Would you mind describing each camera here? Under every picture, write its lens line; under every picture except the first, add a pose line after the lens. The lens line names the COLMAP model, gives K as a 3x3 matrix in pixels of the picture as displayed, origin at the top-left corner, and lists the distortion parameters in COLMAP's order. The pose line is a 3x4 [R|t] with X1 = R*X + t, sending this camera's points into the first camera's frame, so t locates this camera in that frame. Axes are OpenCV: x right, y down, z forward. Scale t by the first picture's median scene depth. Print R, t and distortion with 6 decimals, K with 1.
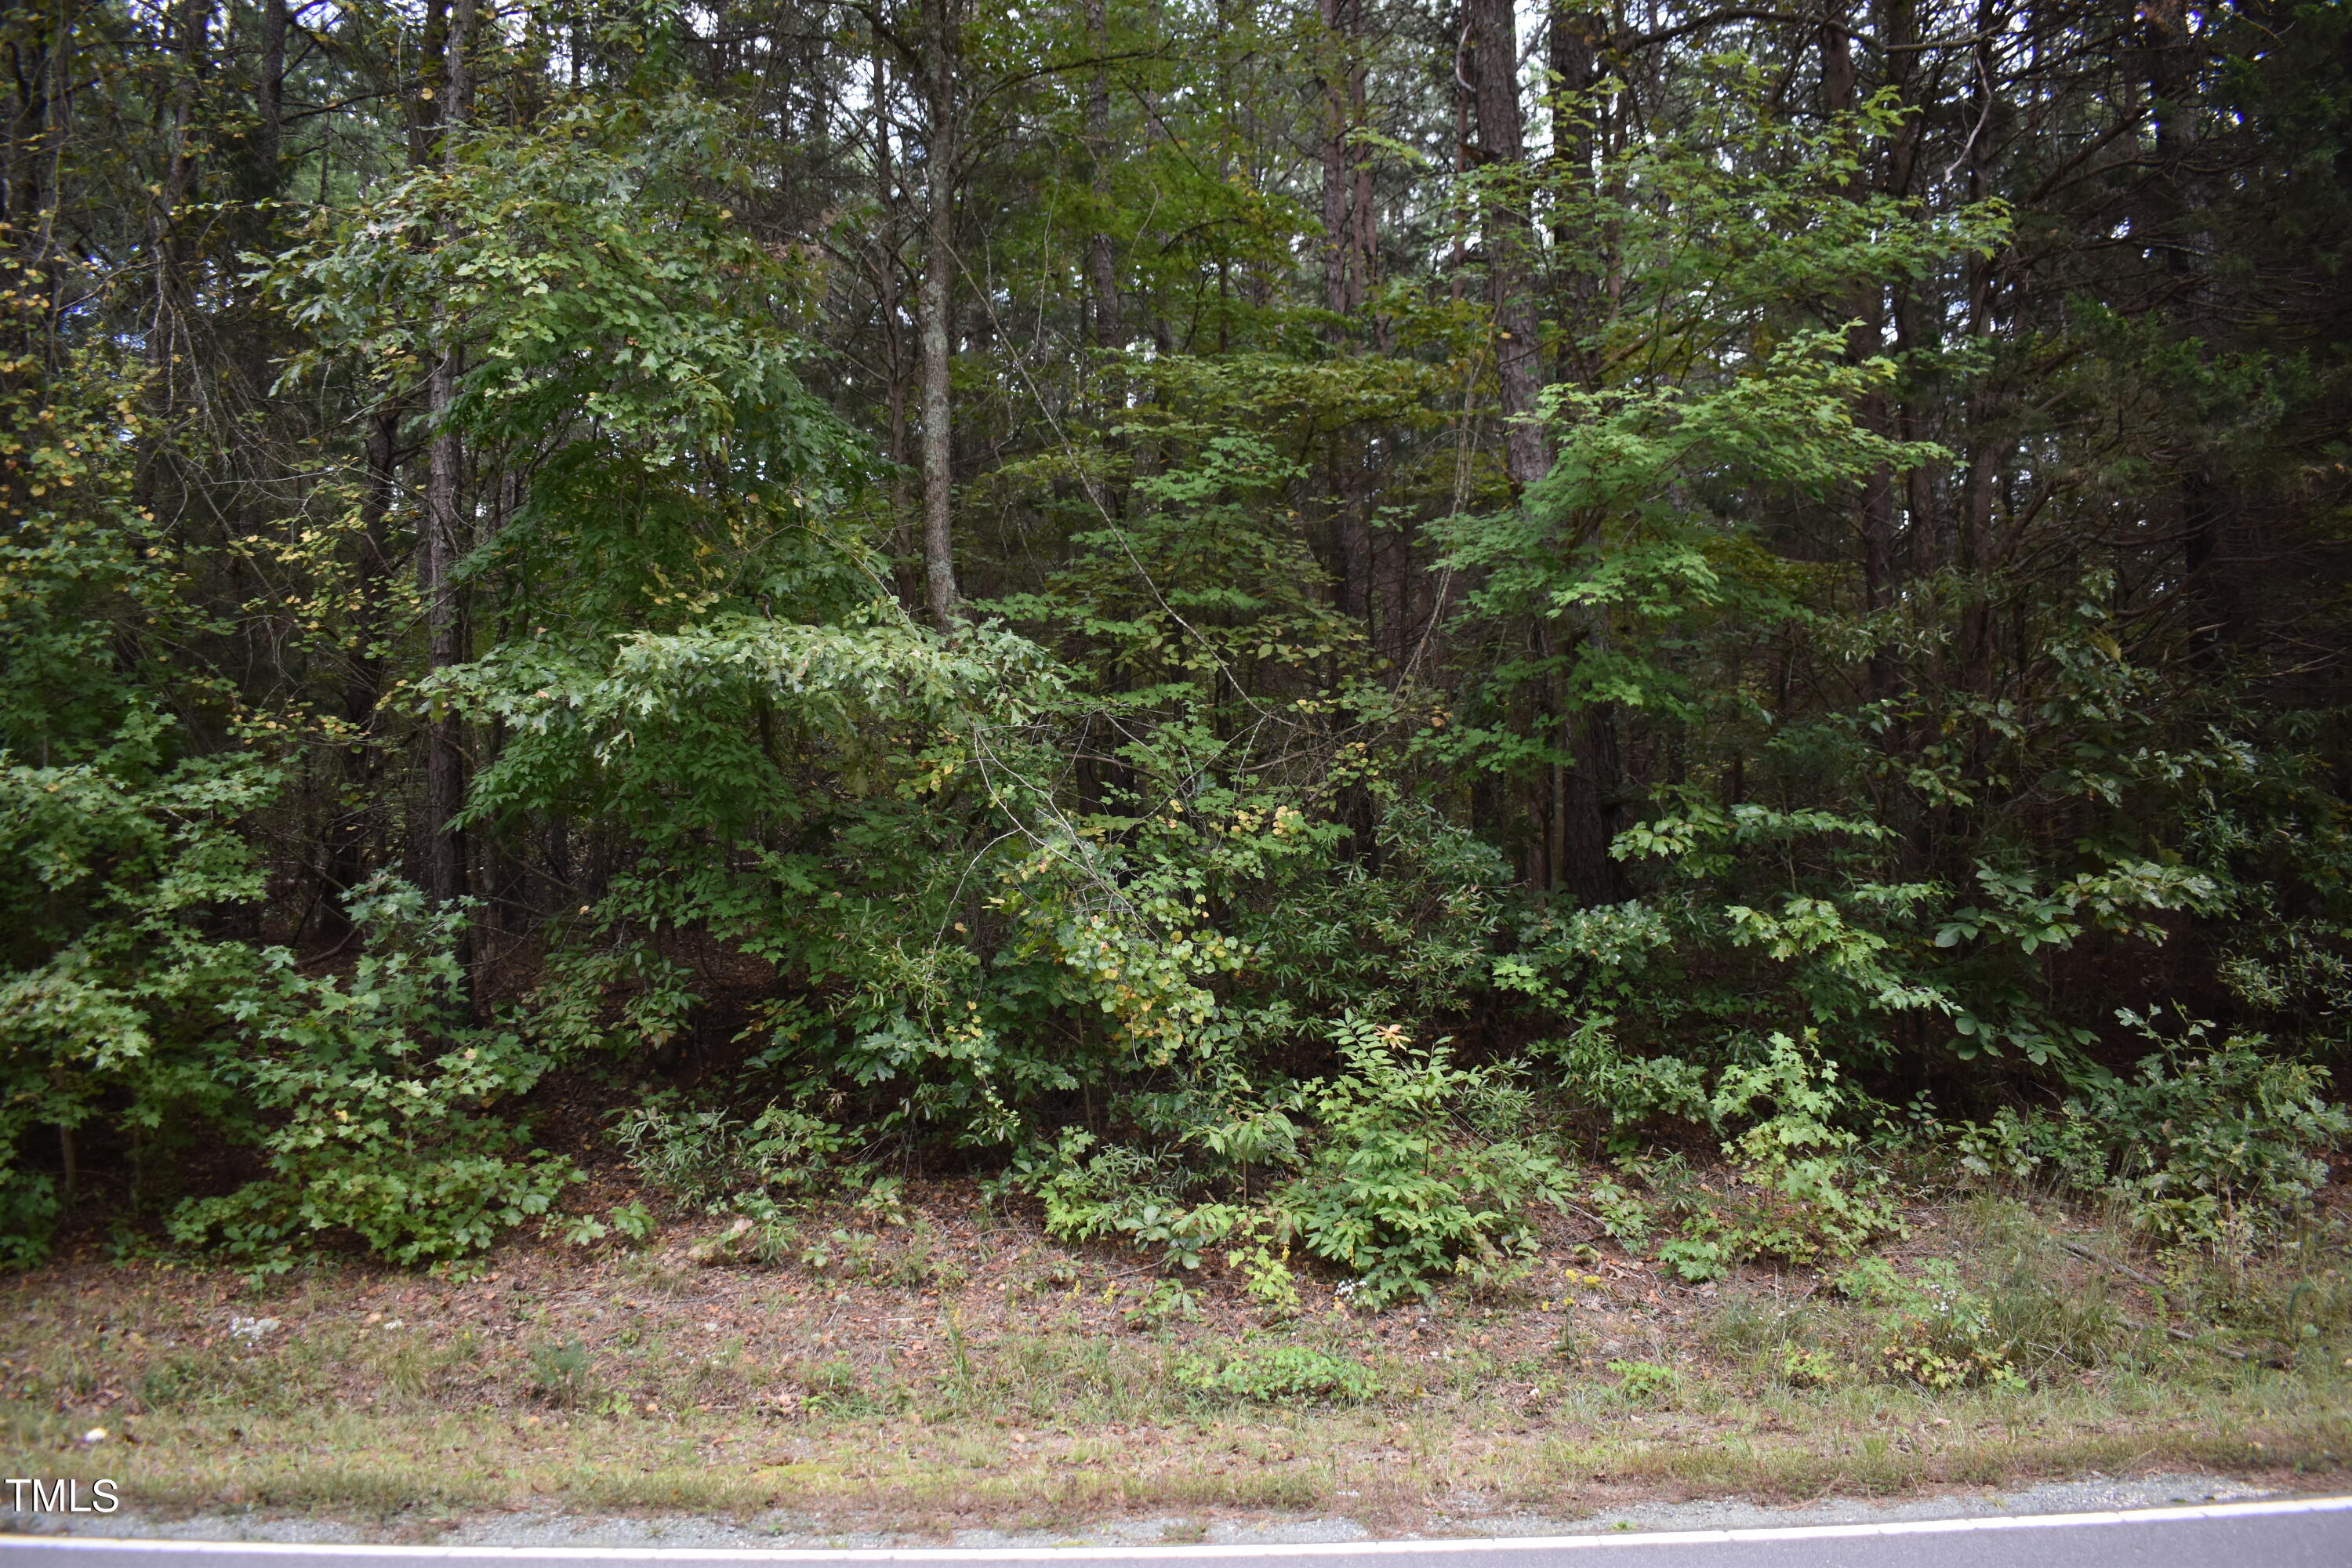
lens RADIAL K [[1838.0, 0, 1169.5], [0, 1838.0, 775.5], [0, 0, 1]] dist [-0.095786, 0.017554]
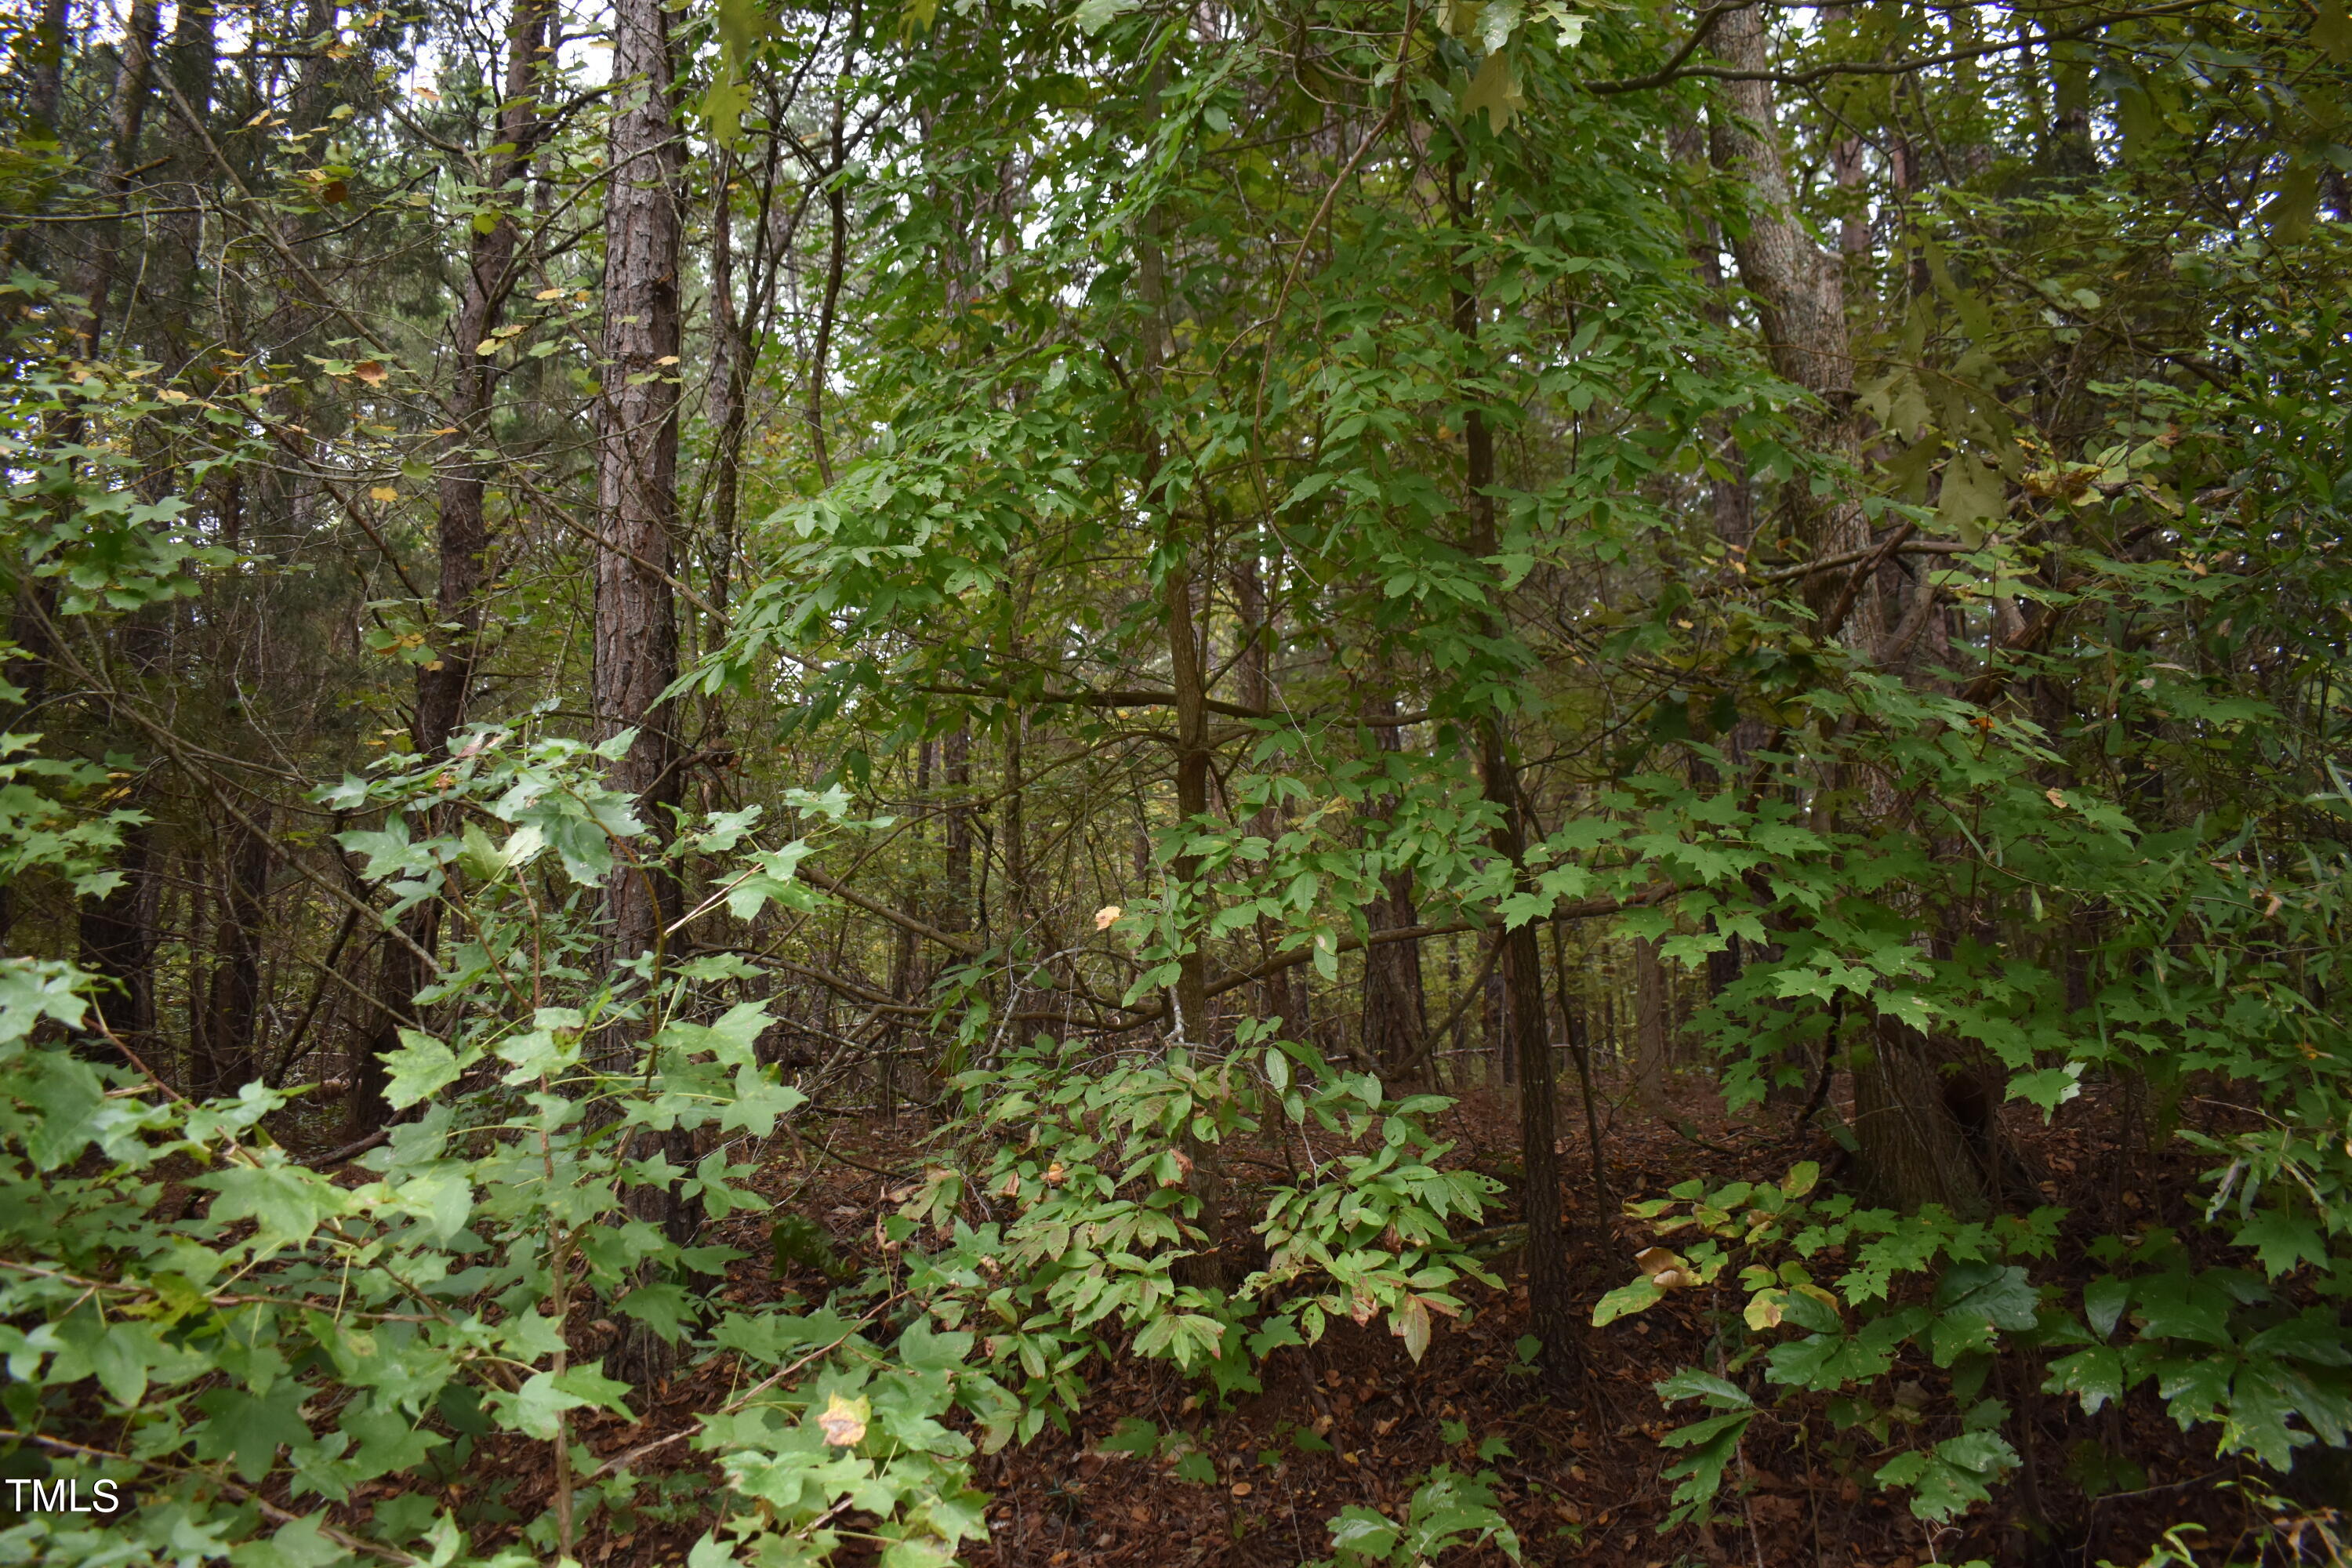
lens RADIAL K [[1838.0, 0, 1169.5], [0, 1838.0, 775.5], [0, 0, 1]] dist [-0.095786, 0.017554]
pose [[0.998622, -0.029464, -0.043420, -0.345219], [0.023848, 0.991919, -0.124612, 0.104456], [0.046741, 0.123404, 0.991255, 0.786849]]
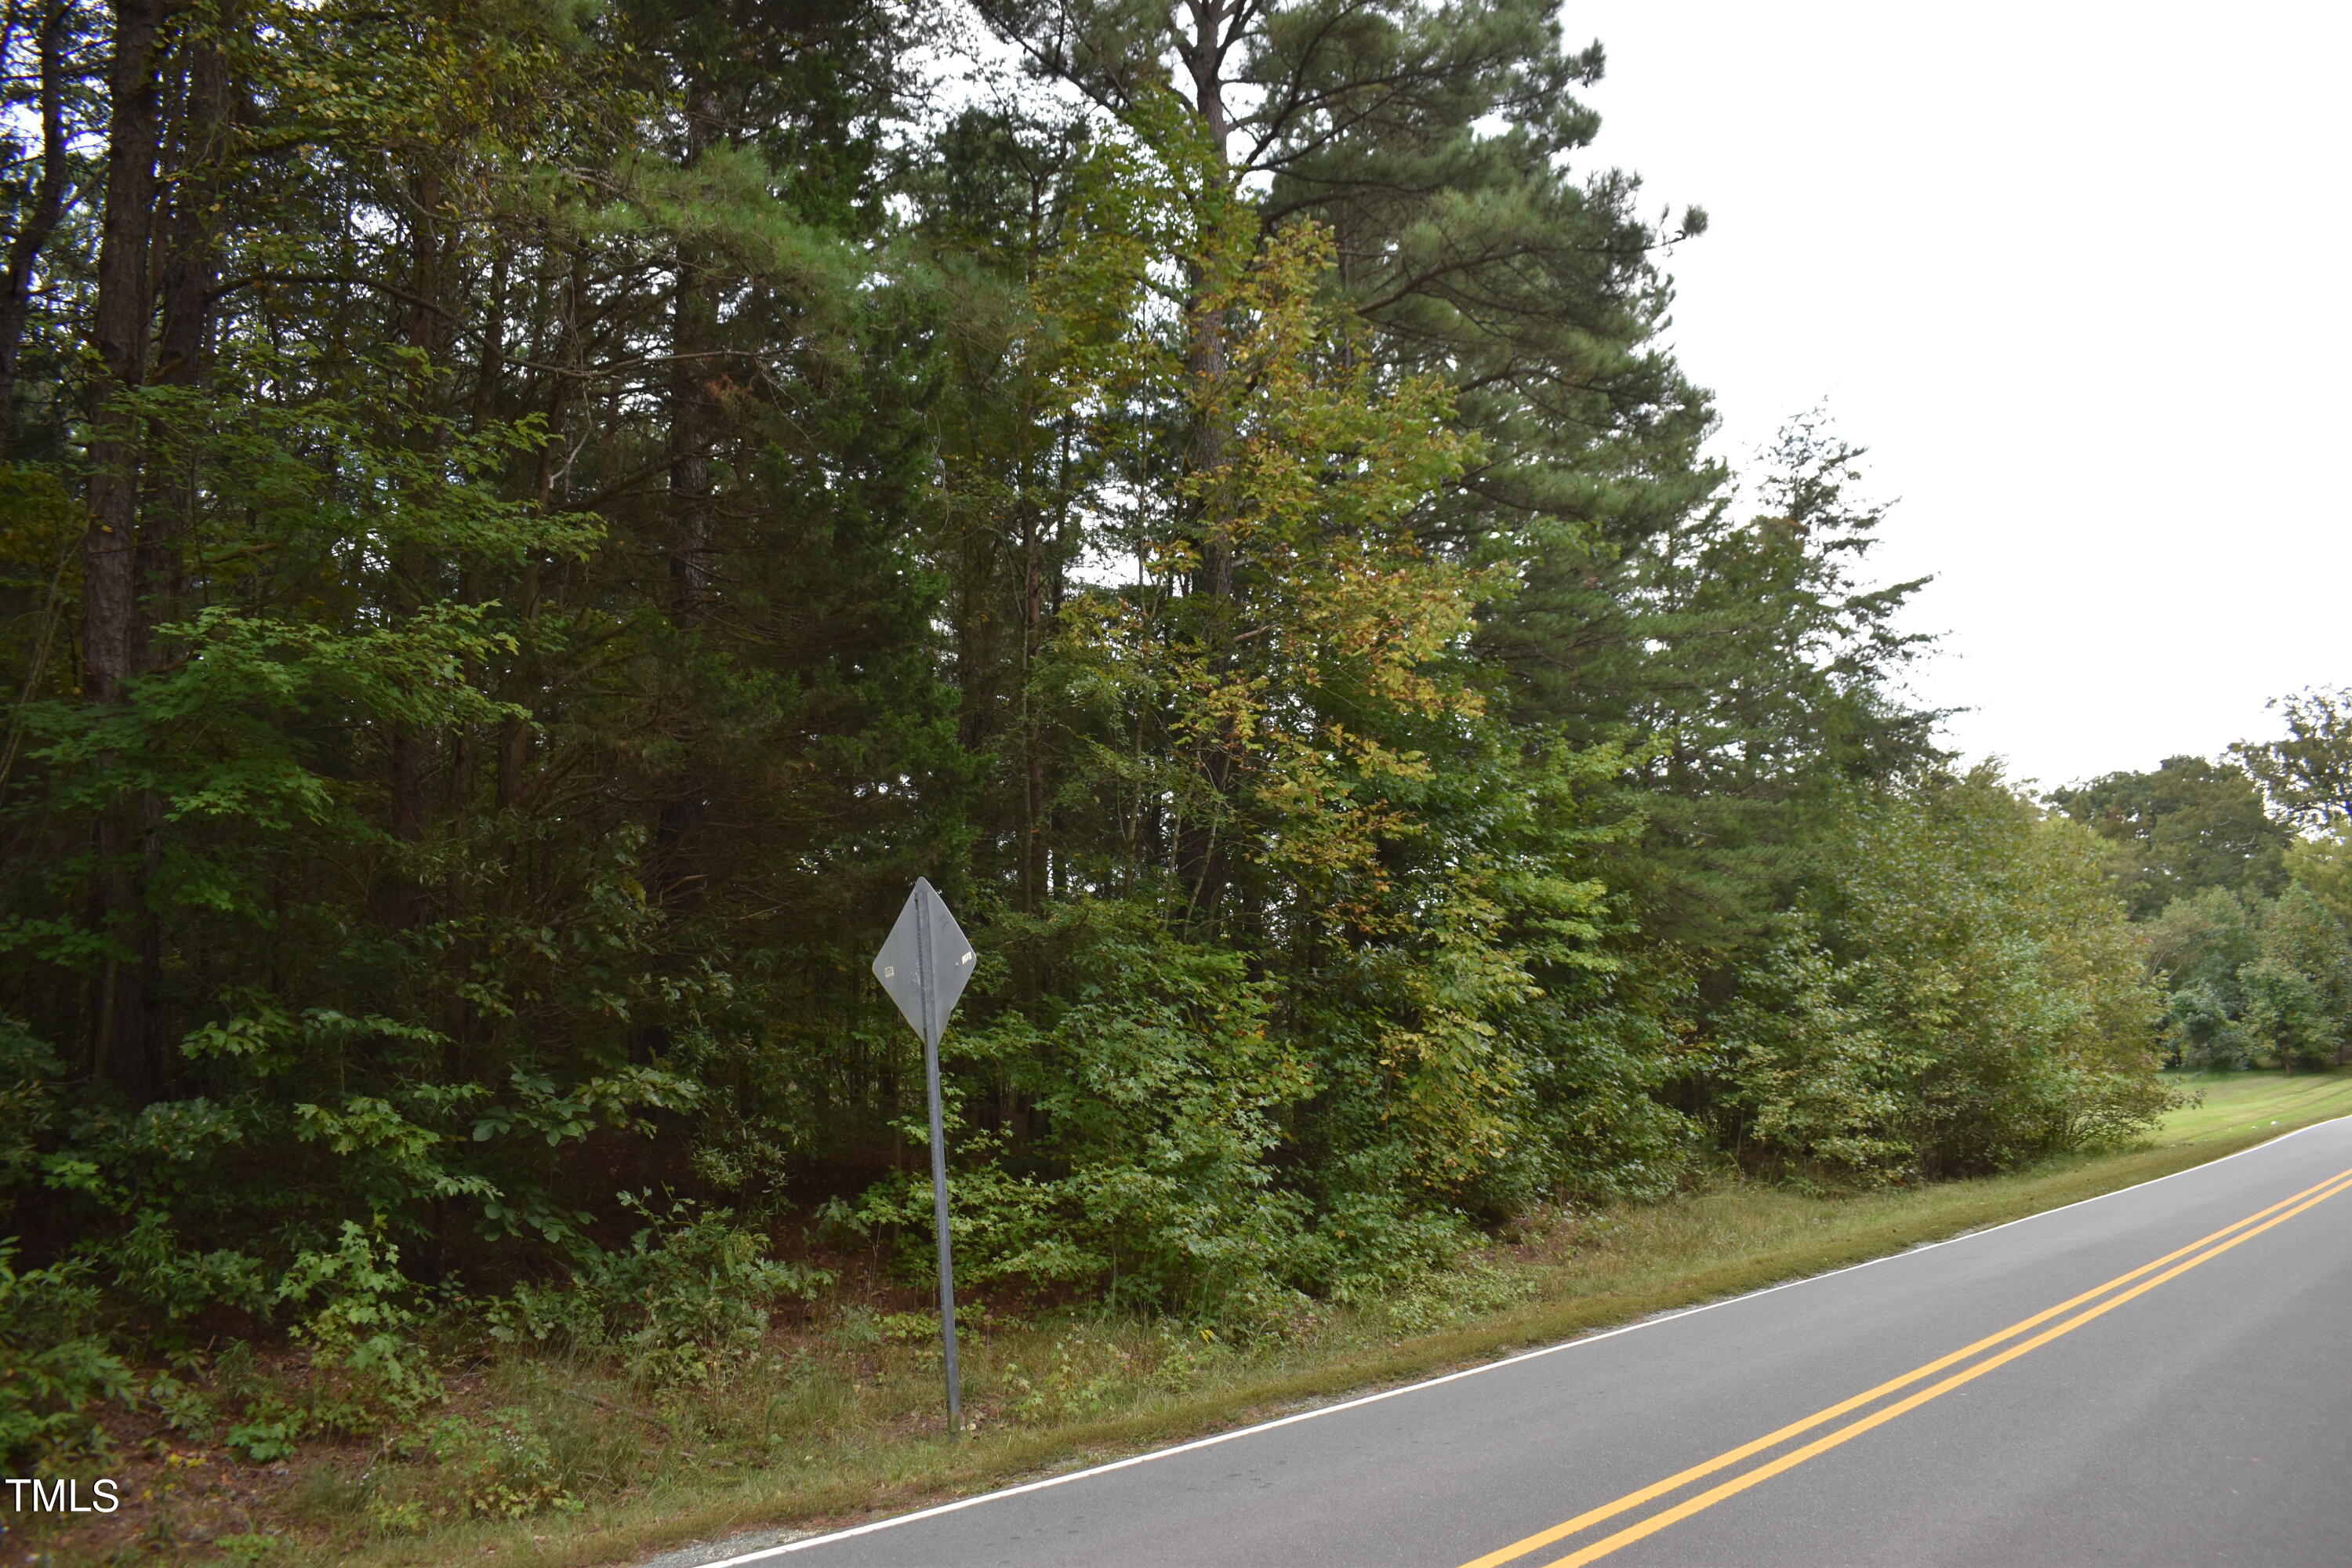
lens RADIAL K [[1838.0, 0, 1169.5], [0, 1838.0, 775.5], [0, 0, 1]] dist [-0.095786, 0.017554]
pose [[0.656498, 0.121405, 0.744494, -0.053622], [-0.036759, 0.990940, -0.129178, -0.000642], [-0.753431, 0.057439, 0.655013, -0.027980]]
